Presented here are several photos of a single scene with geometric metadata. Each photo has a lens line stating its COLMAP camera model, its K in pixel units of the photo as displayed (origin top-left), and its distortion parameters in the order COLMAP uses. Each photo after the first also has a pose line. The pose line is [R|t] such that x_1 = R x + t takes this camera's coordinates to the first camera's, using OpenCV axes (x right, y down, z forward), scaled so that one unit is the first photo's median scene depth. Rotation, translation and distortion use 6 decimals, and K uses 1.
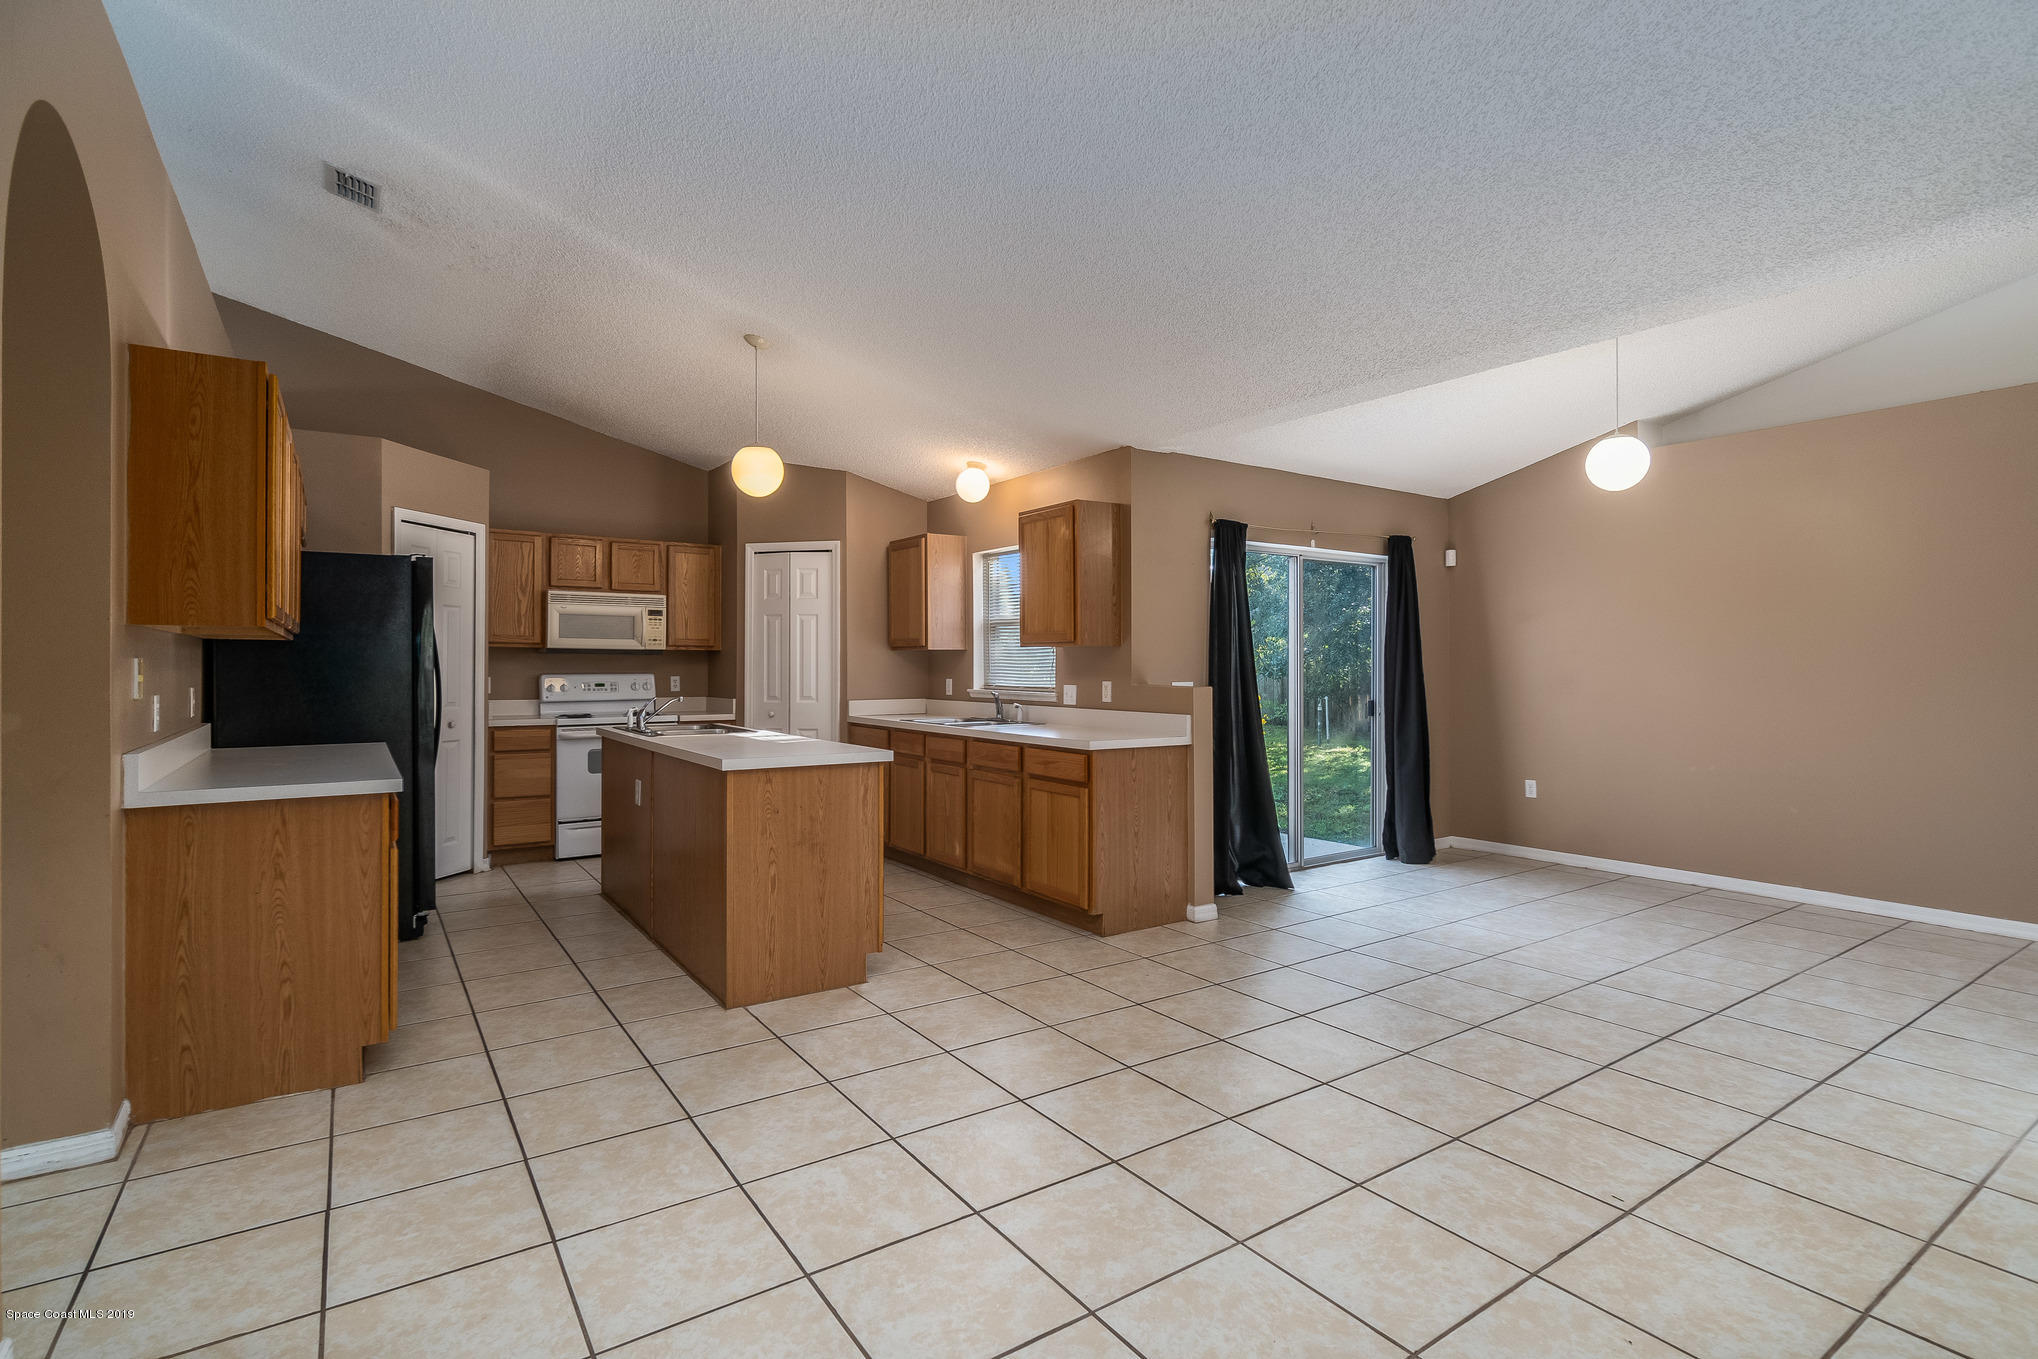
lens RADIAL K [[955.1, 0, 992.1], [0, 955.1, 659.4], [0, 0, 1]] dist [-0.001178, -0.000069]
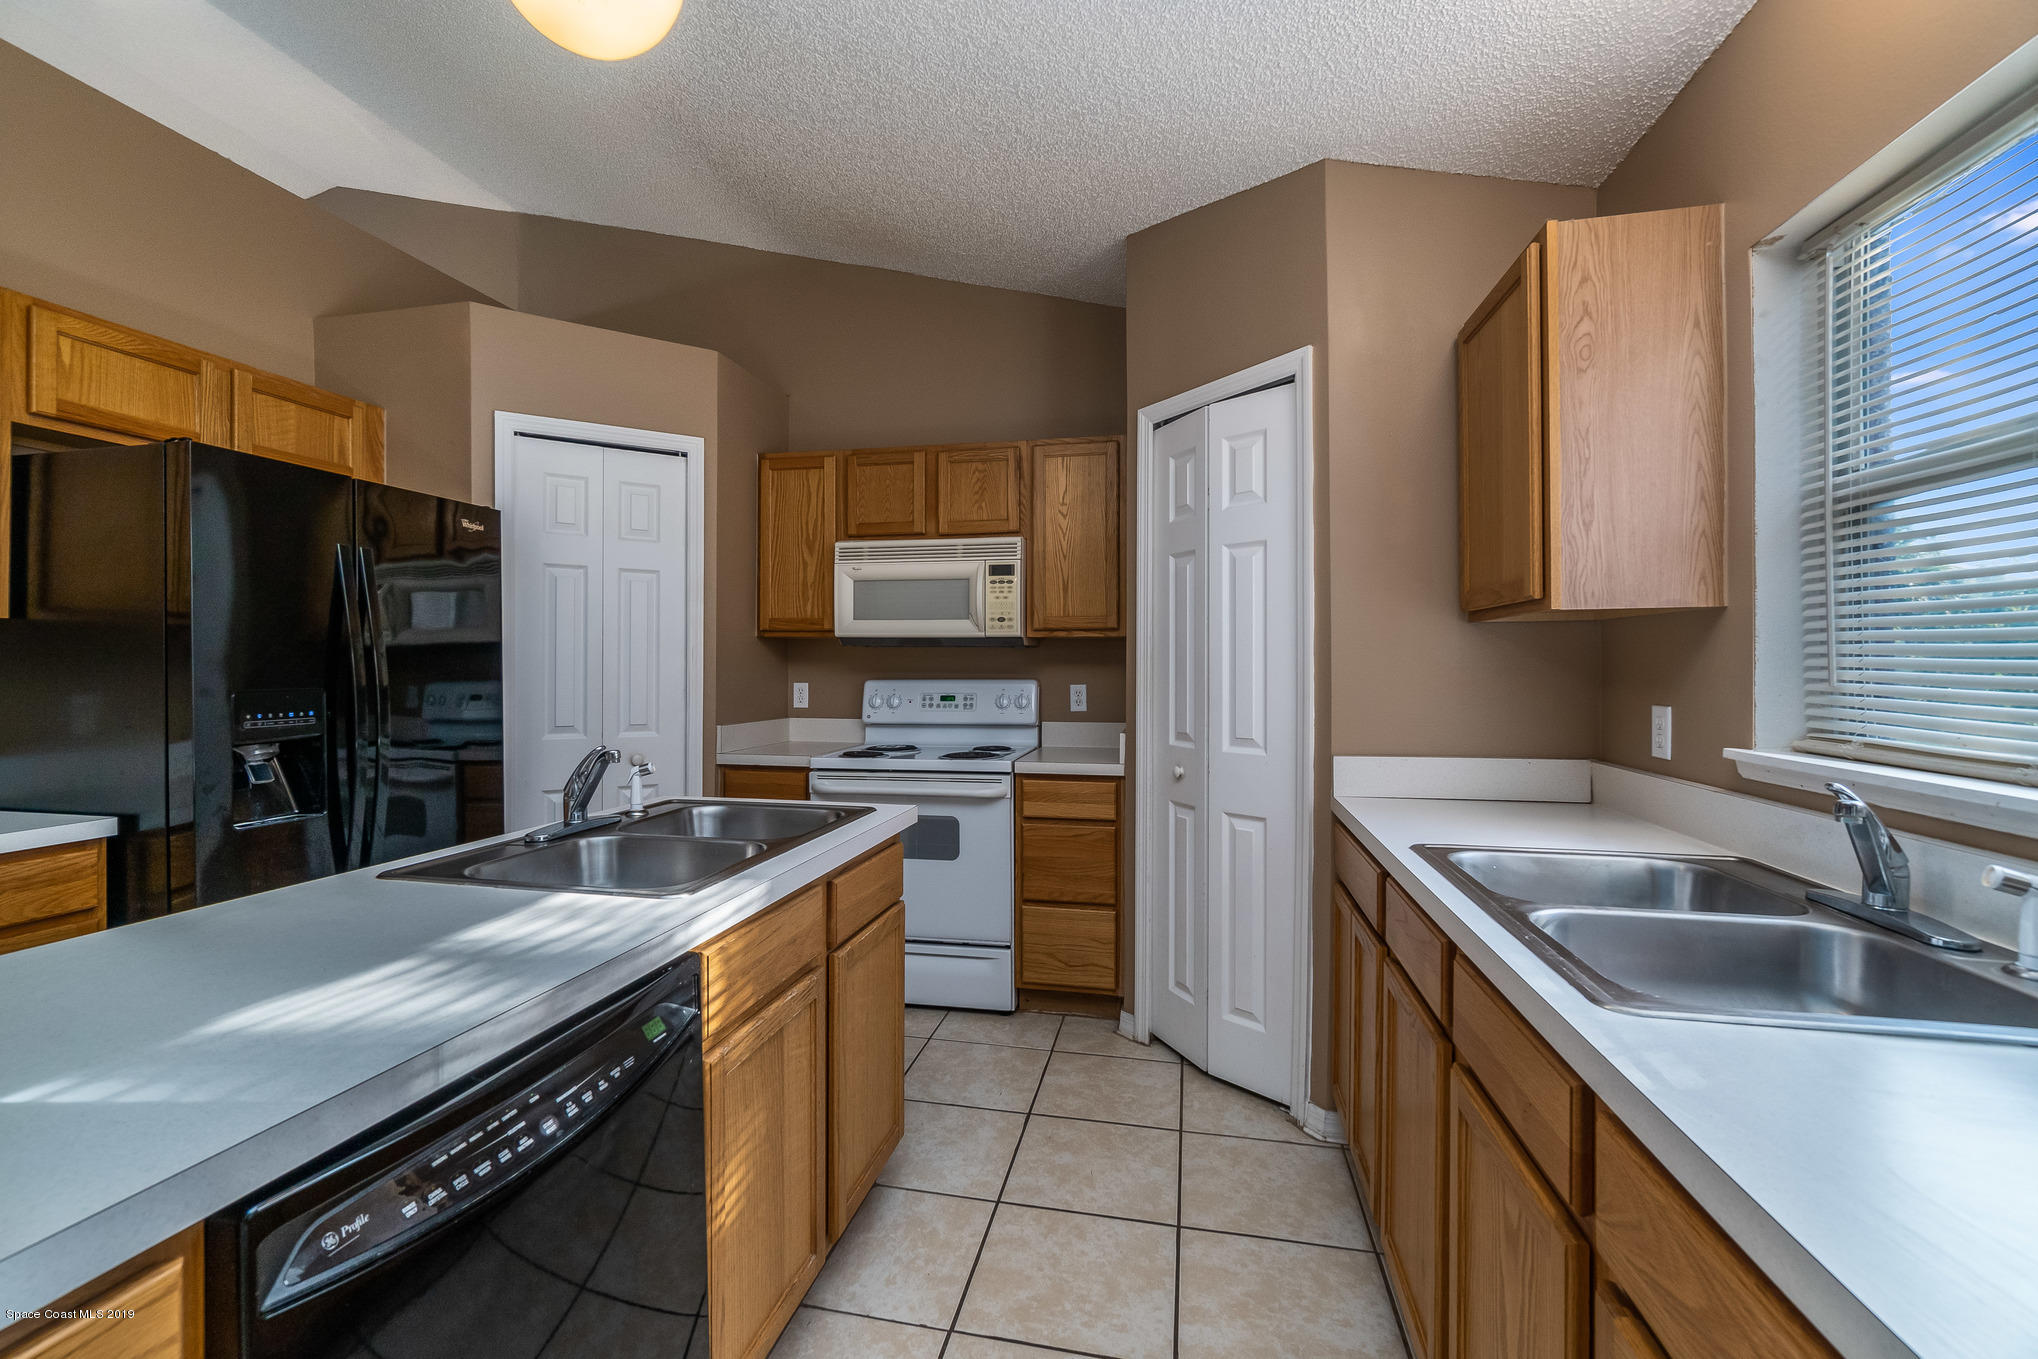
lens RADIAL K [[881.0, 0, 997.9], [0, 881.0, 669.4], [0, 0, 1]] dist [0.000012, 0.000383]
pose [[0.694926, 0.001668, -0.719080, 0.012672], [0.005204, 0.999959, 0.007349, 0.005609], [0.719063, -0.008849, 0.694889, 0.740061]]
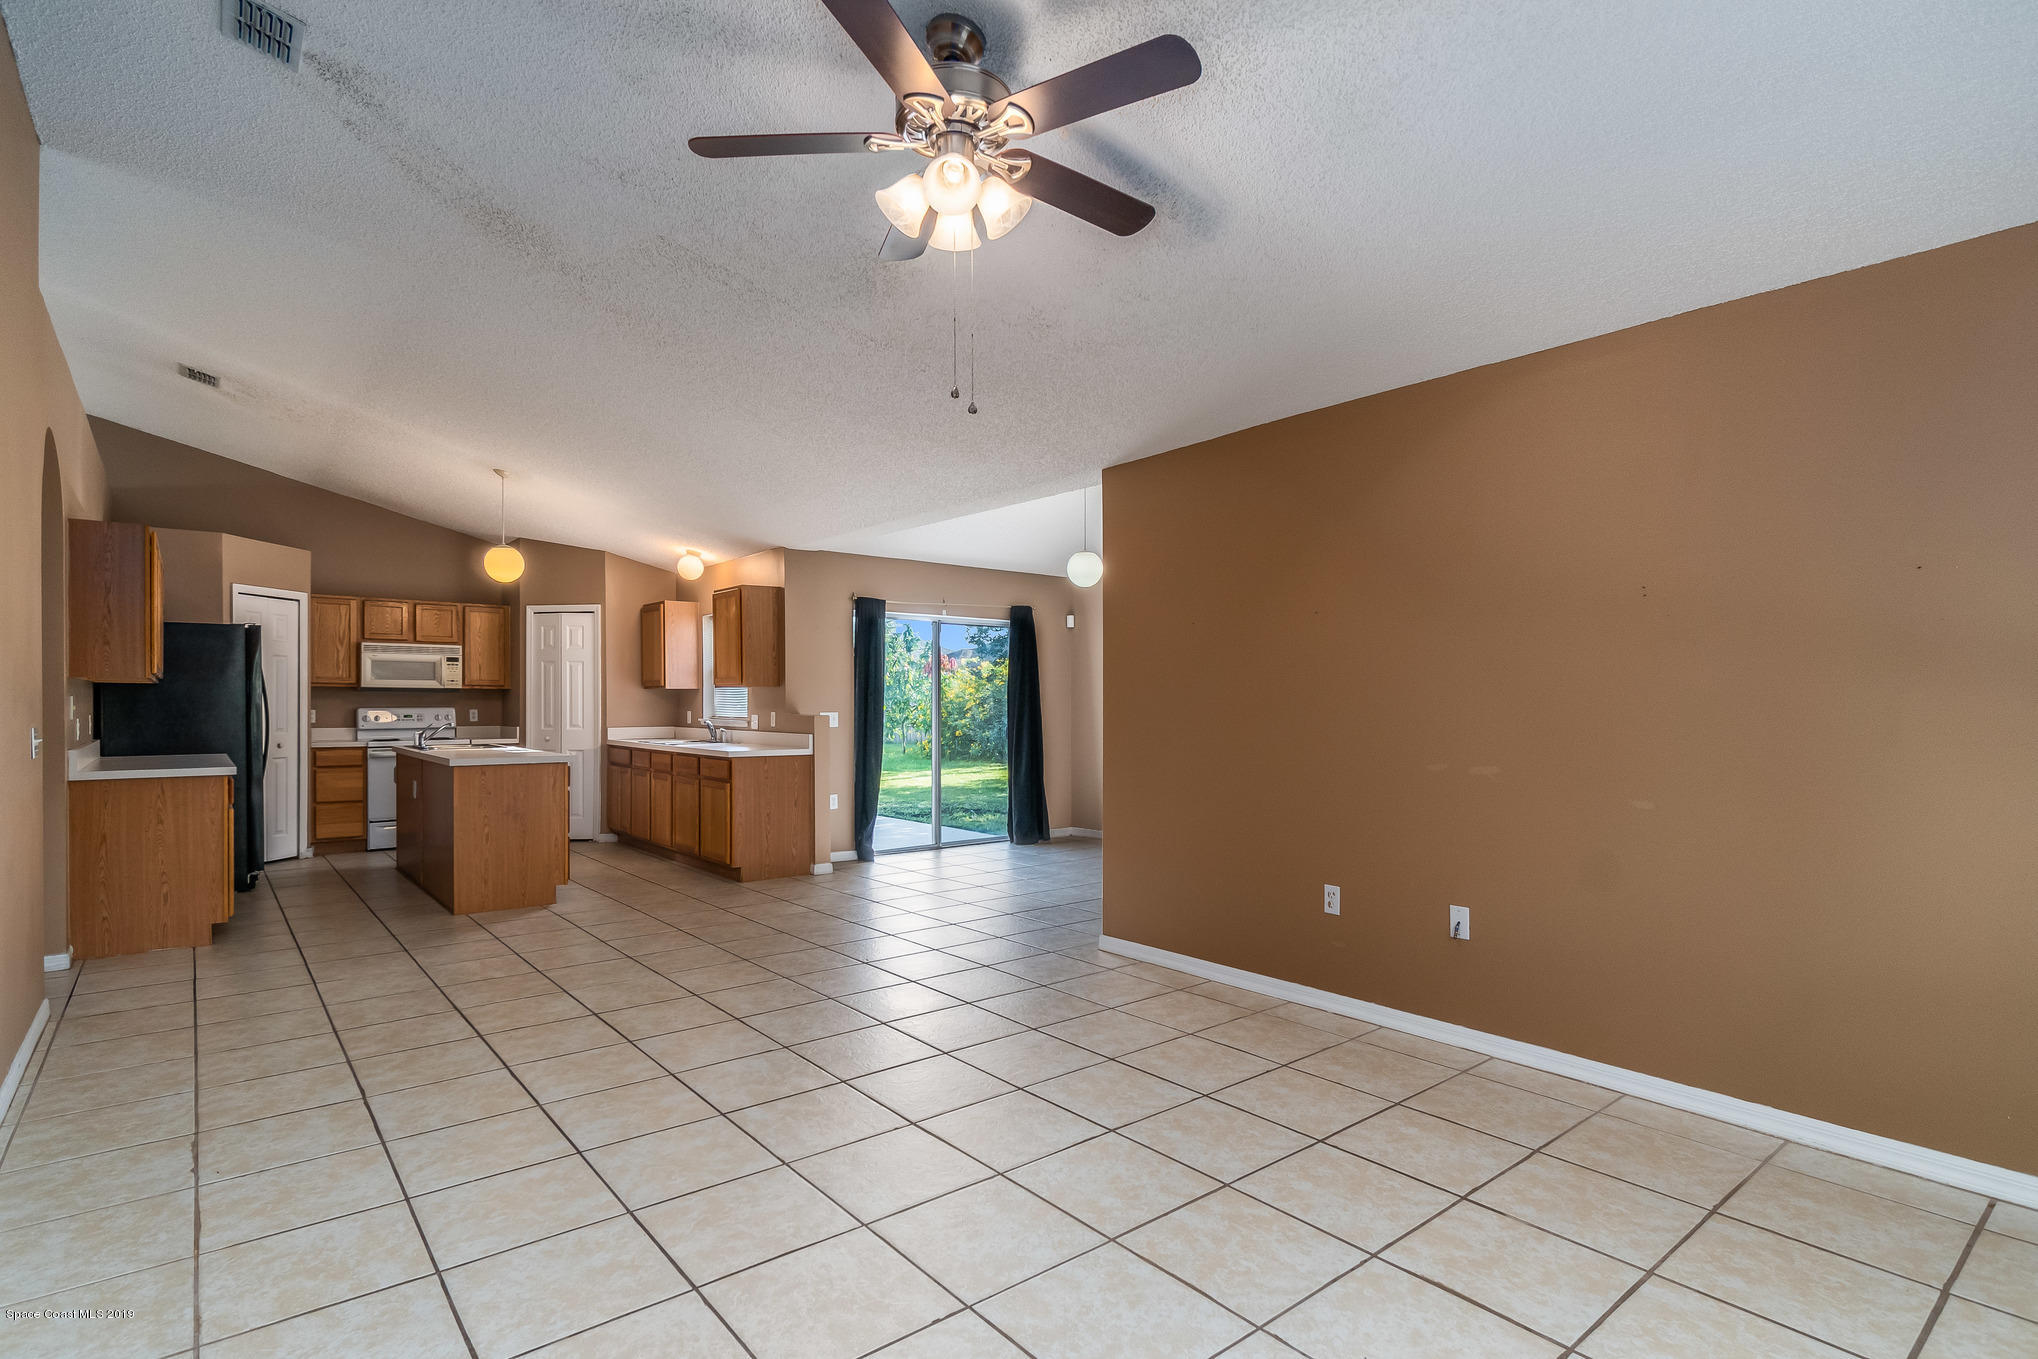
lens RADIAL K [[988.1, 0, 995.5], [0, 988.1, 702.6], [0, 0, 1]] dist [0.000204, -0.000100]
pose [[0.995592, 0.000193, 0.093787, 0.281491], [-0.000932, 0.999969, 0.007834, -0.002609], [-0.093782, -0.007887, 0.995561, -0.438728]]
